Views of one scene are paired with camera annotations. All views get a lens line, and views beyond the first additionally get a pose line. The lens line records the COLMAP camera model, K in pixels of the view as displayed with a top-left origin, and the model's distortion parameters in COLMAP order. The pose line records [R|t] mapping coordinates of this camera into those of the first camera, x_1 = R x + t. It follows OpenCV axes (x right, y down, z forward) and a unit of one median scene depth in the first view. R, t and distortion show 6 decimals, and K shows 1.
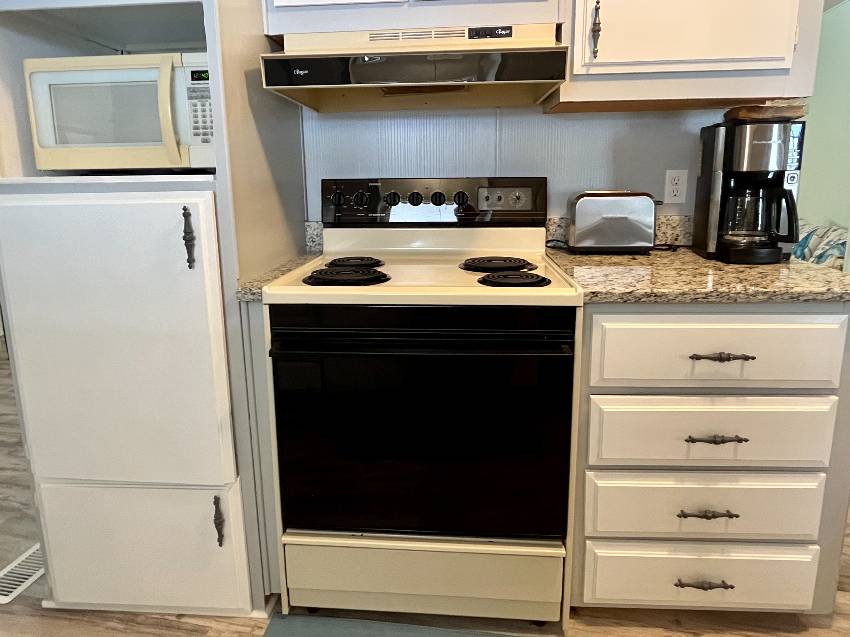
lens RADIAL K [[508.5, 0, 401.3], [0, 508.5, 261.7], [0, 0, 1]] dist [-0.007743, -0.001004]
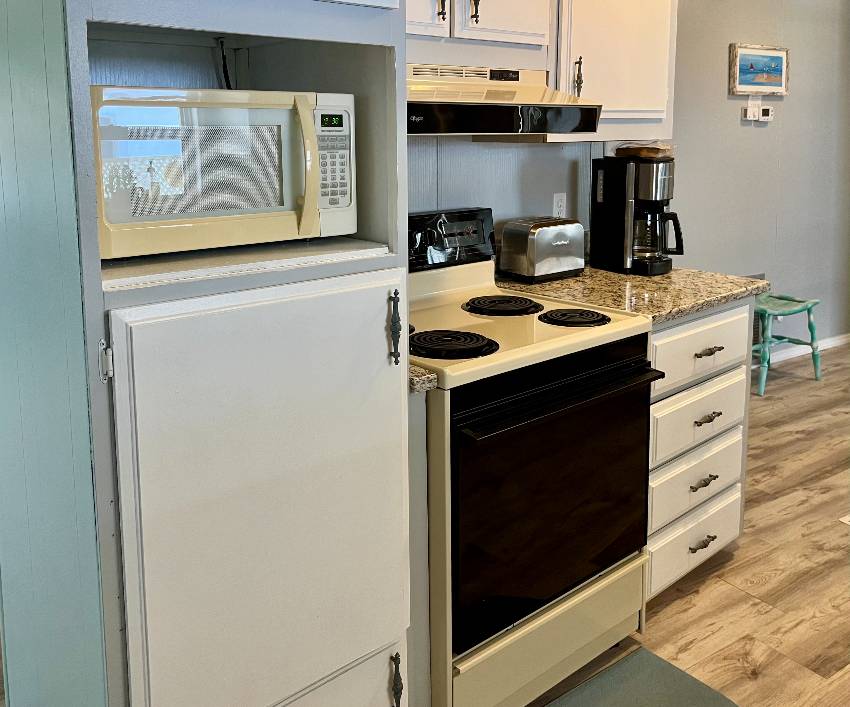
lens RADIAL K [[769.9, 0, 389.0], [0, 769.9, 228.3], [0, 0, 1]] dist [0.008815, 0.005274]
pose [[0.726222, -0.076828, 0.683154, -1.144408], [0.122875, 0.992240, -0.019034, -0.165734], [-0.676390, 0.097766, 0.730027, 0.083585]]
